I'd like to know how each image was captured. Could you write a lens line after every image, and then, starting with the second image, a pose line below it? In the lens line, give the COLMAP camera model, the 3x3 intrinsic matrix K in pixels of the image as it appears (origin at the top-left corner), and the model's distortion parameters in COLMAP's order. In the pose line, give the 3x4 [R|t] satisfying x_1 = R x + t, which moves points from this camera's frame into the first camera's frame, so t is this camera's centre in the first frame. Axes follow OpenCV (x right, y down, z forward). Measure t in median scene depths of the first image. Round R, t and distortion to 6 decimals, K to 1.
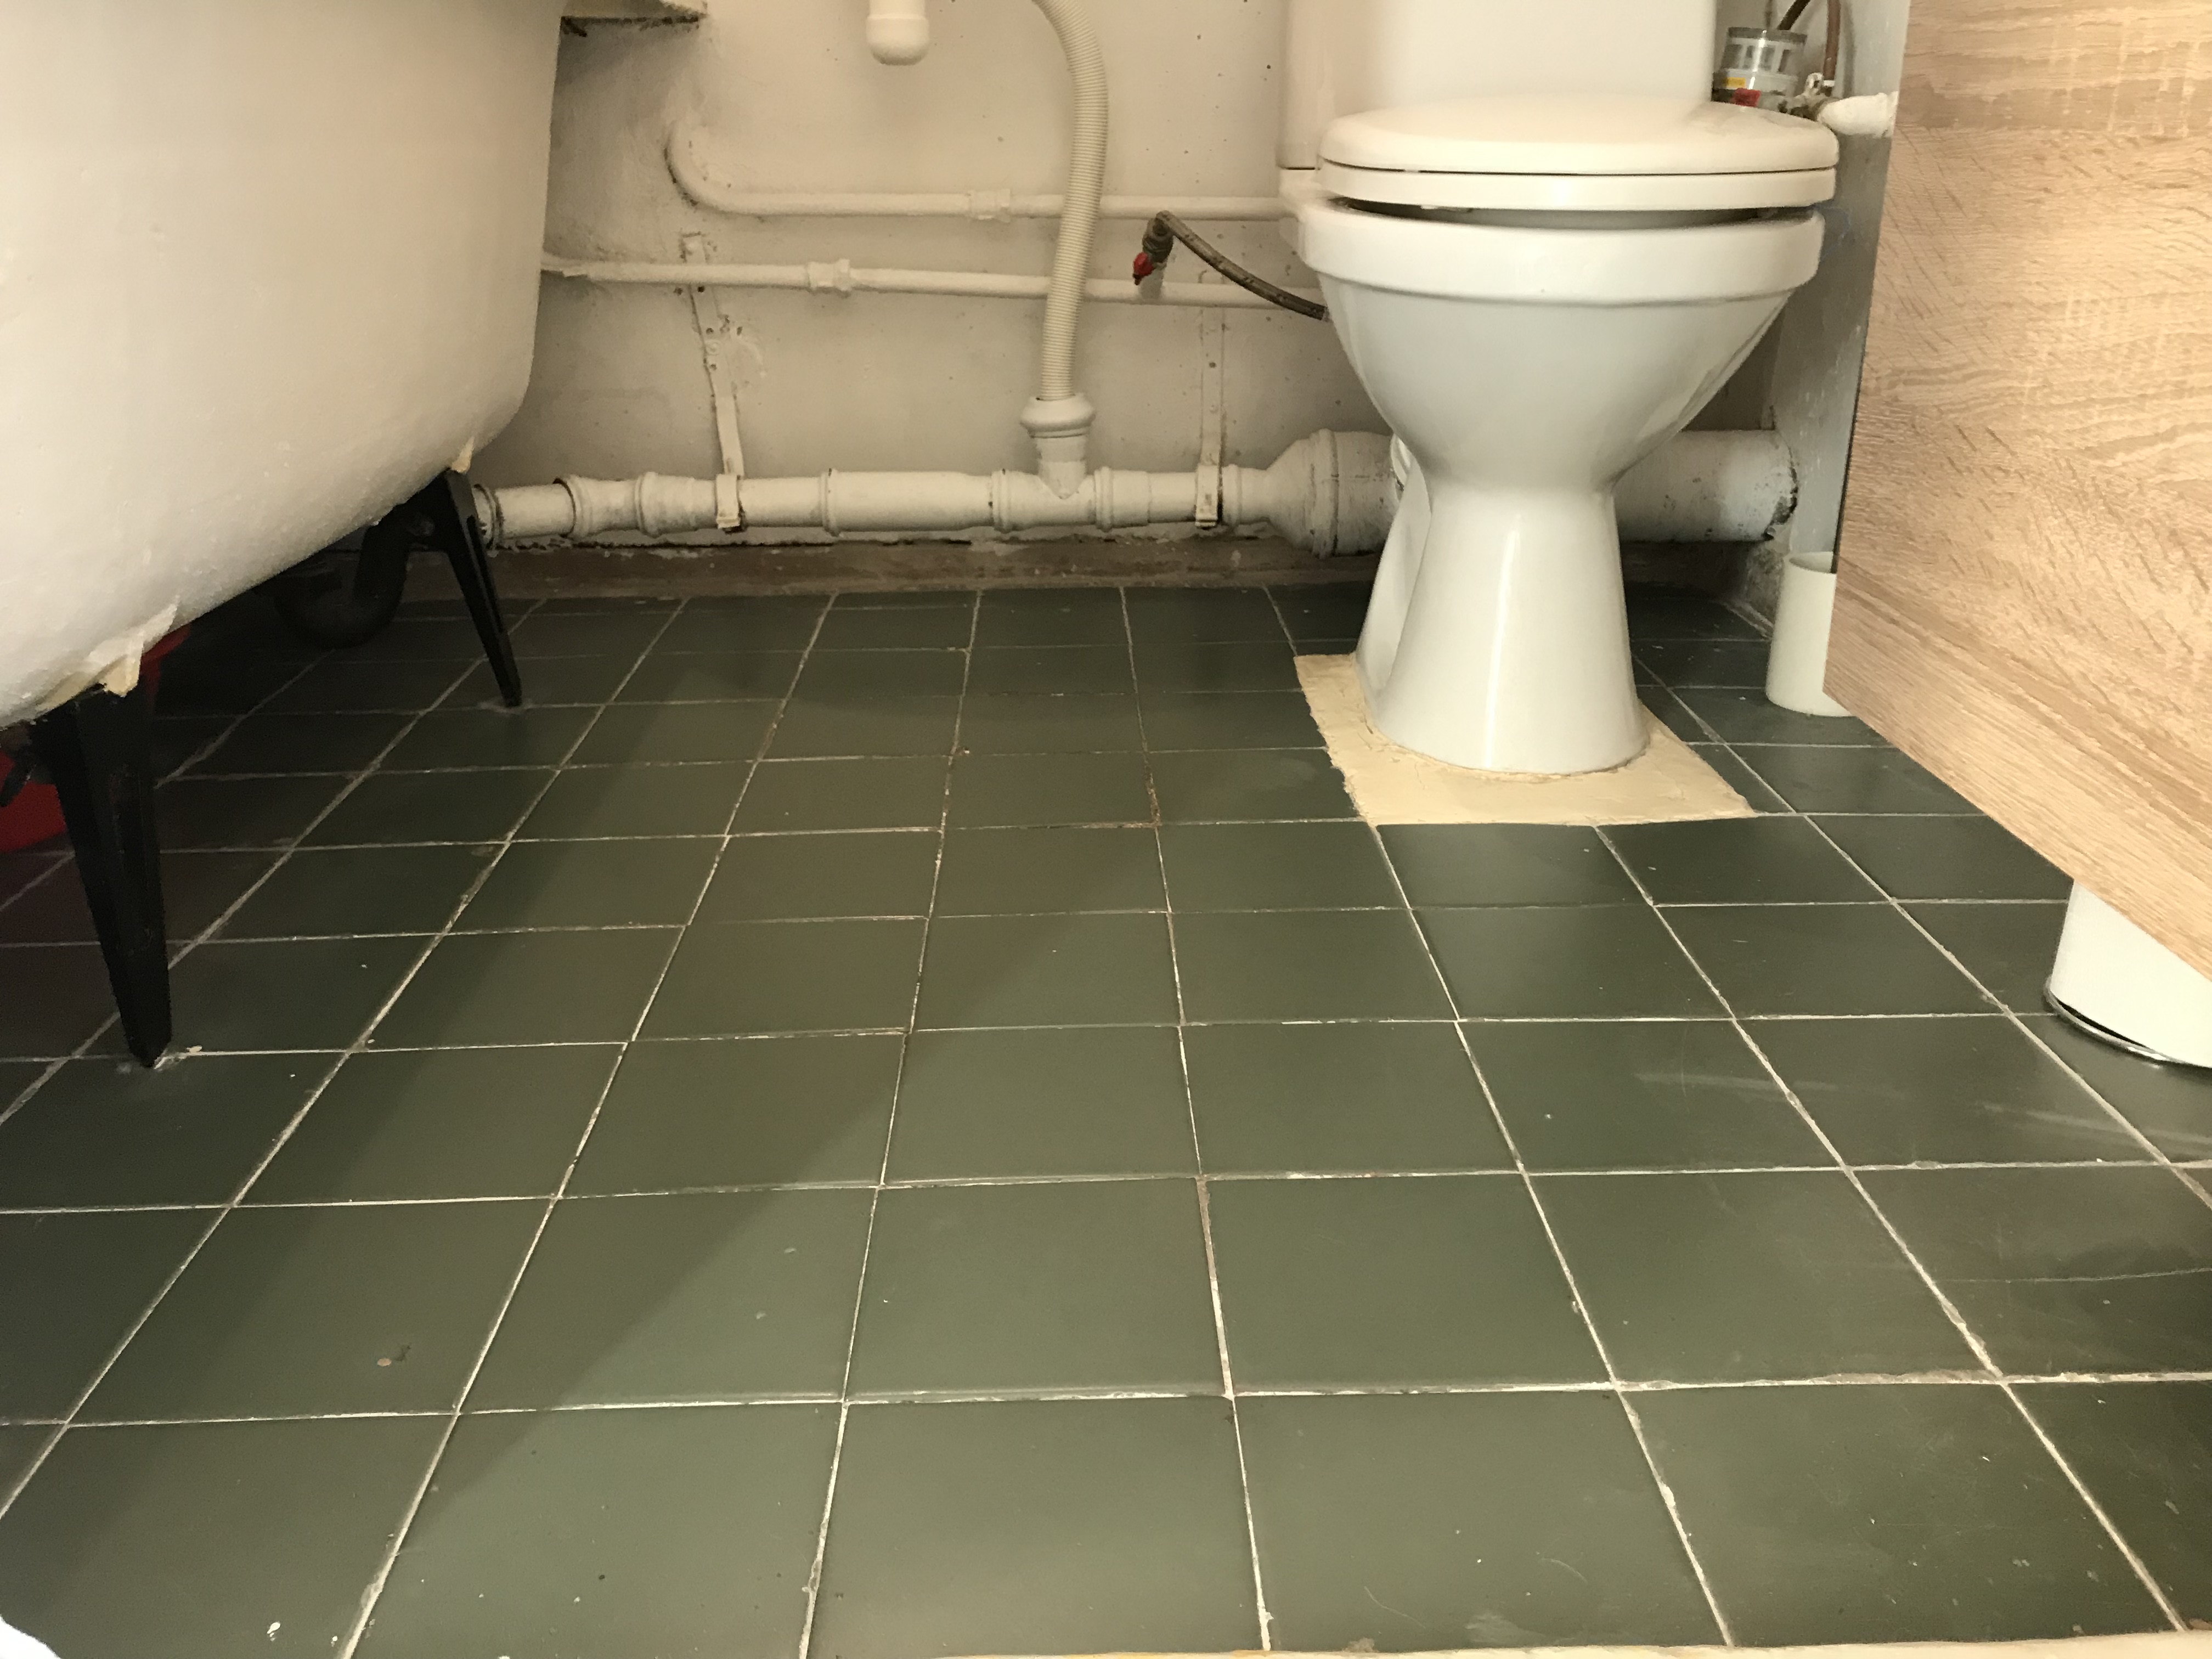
lens RADIAL K [[1781.2, 0, 1106.0], [0, 1781.2, 829.5], [0, 0, 1]] dist [0.065208, -0.122606]
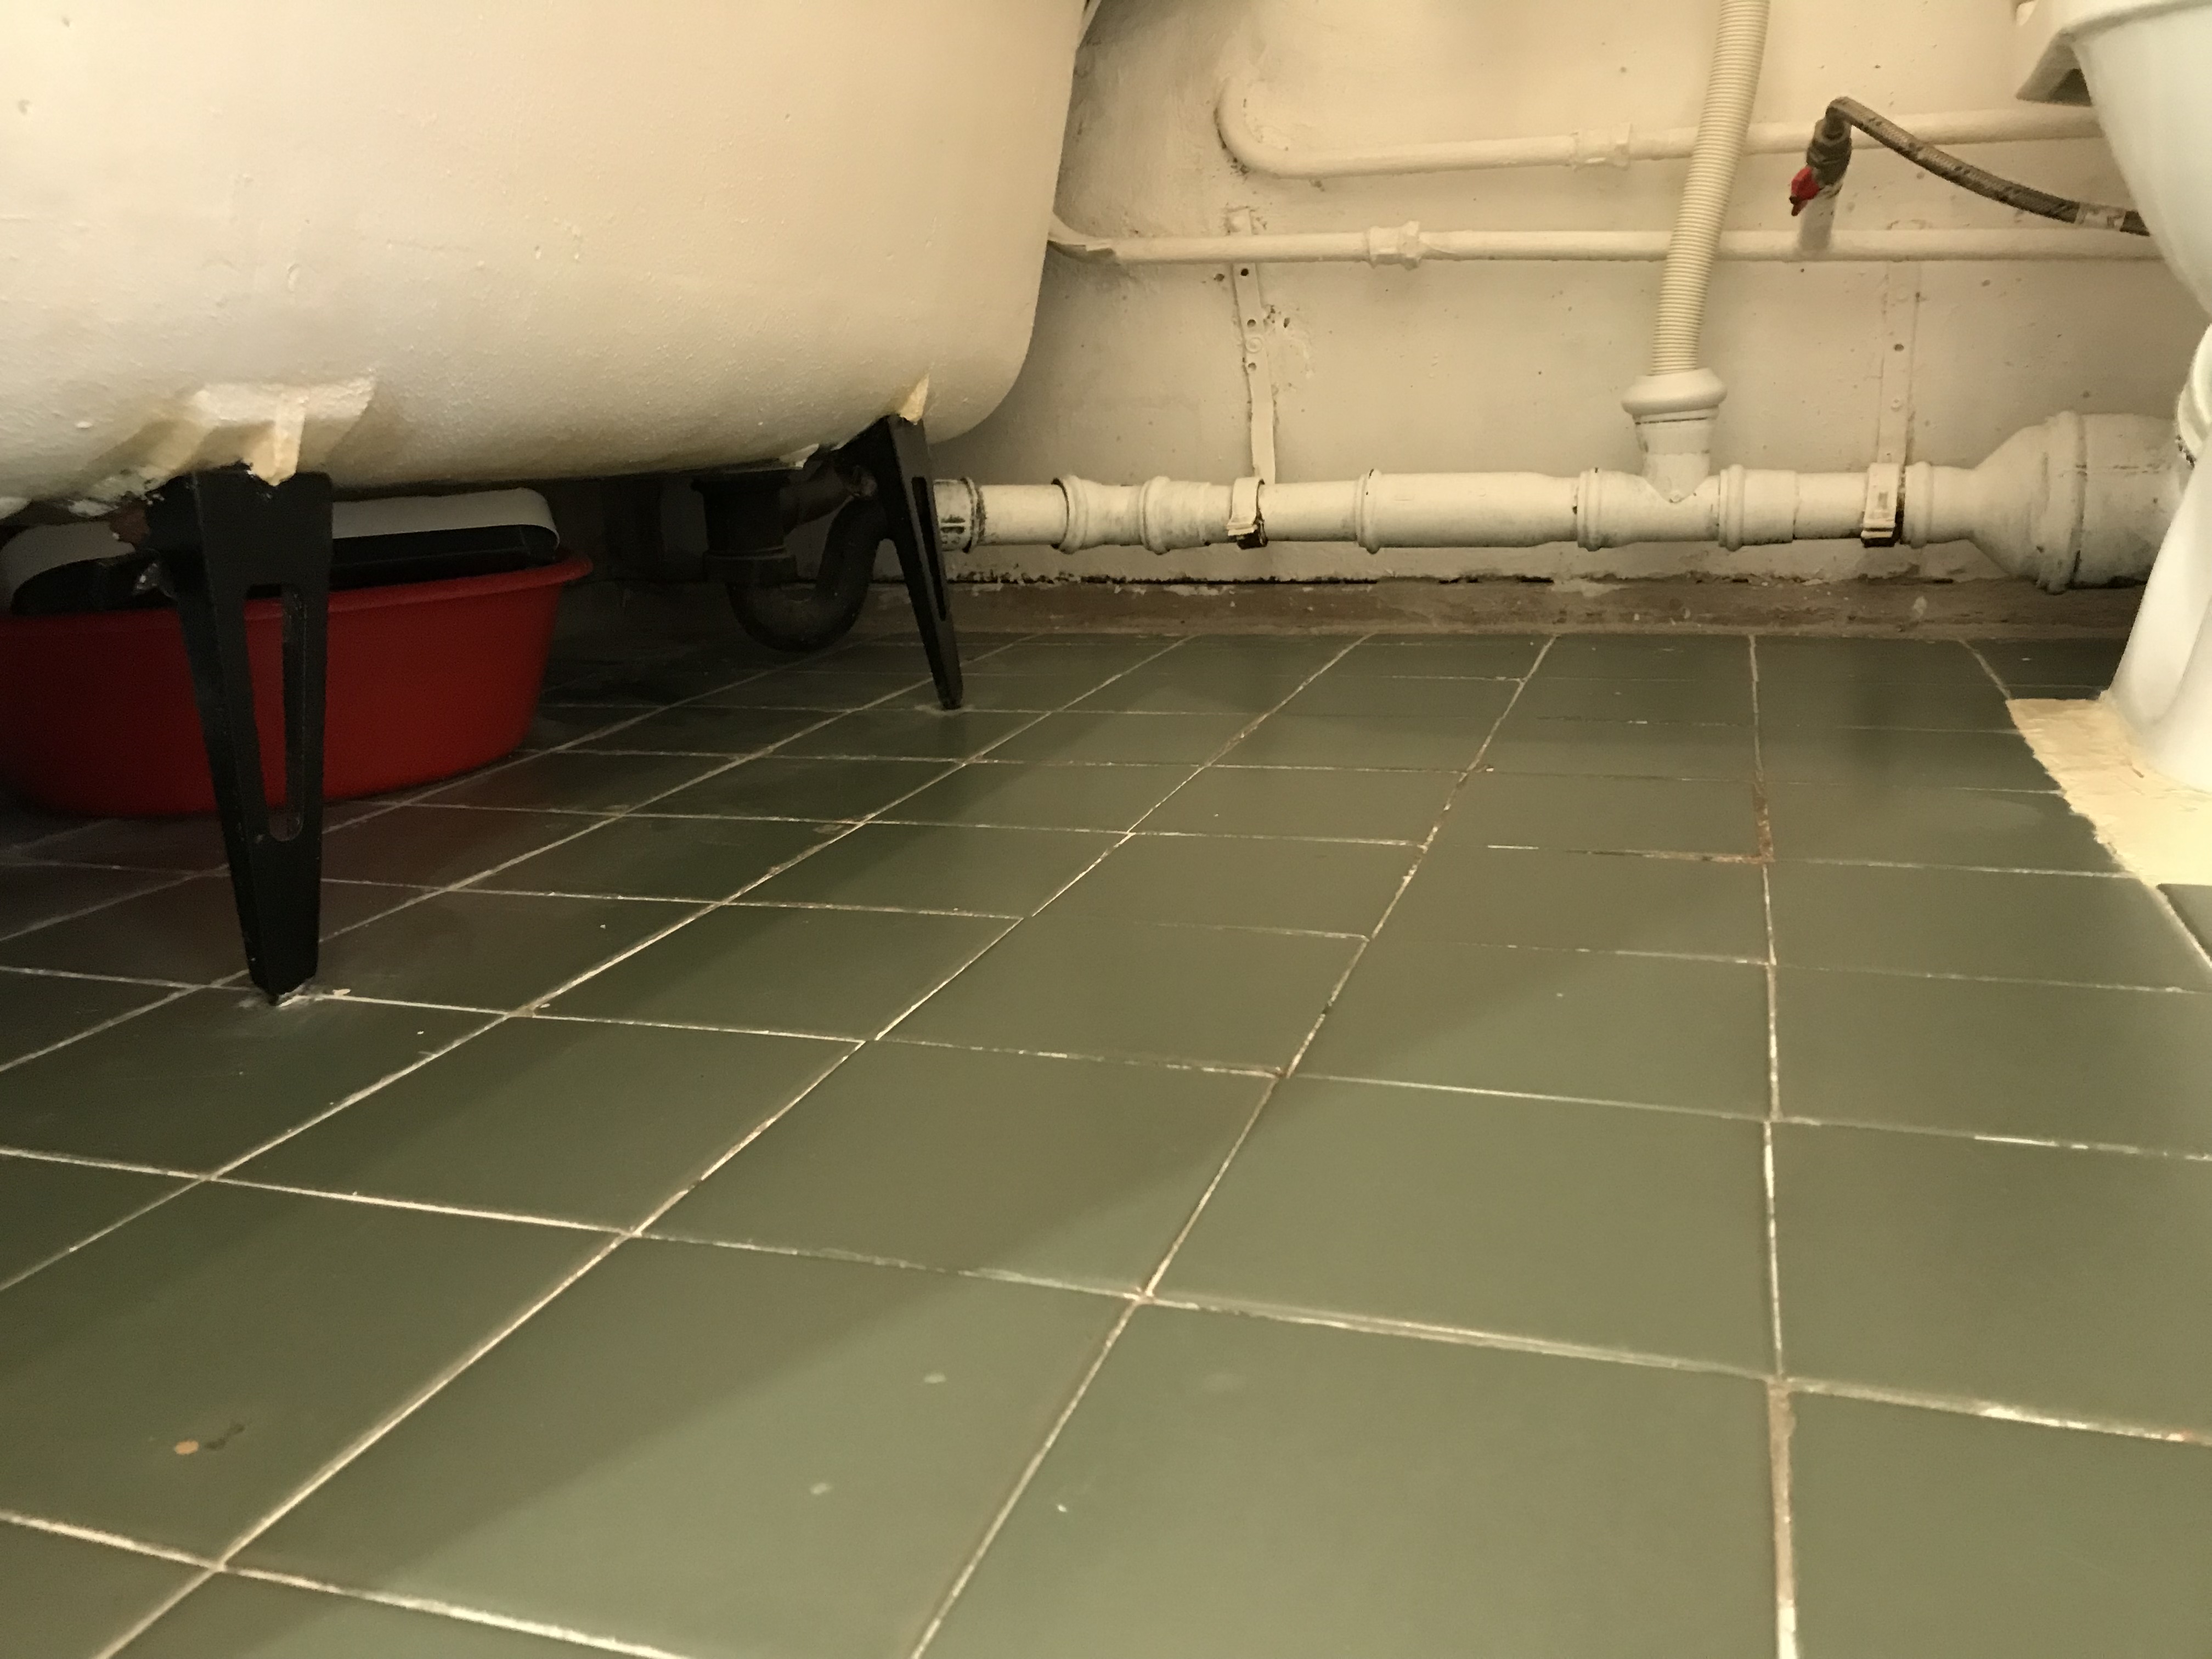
lens RADIAL K [[1781.2, 0, 1106.0], [0, 1781.2, 829.5], [0, 0, 1]] dist [0.065208, -0.122606]
pose [[0.937275, 0.059597, -0.343459, 0.019615], [-0.102231, 0.988948, -0.107378, 0.057687], [0.333263, 0.135755, 0.933009, 0.229039]]
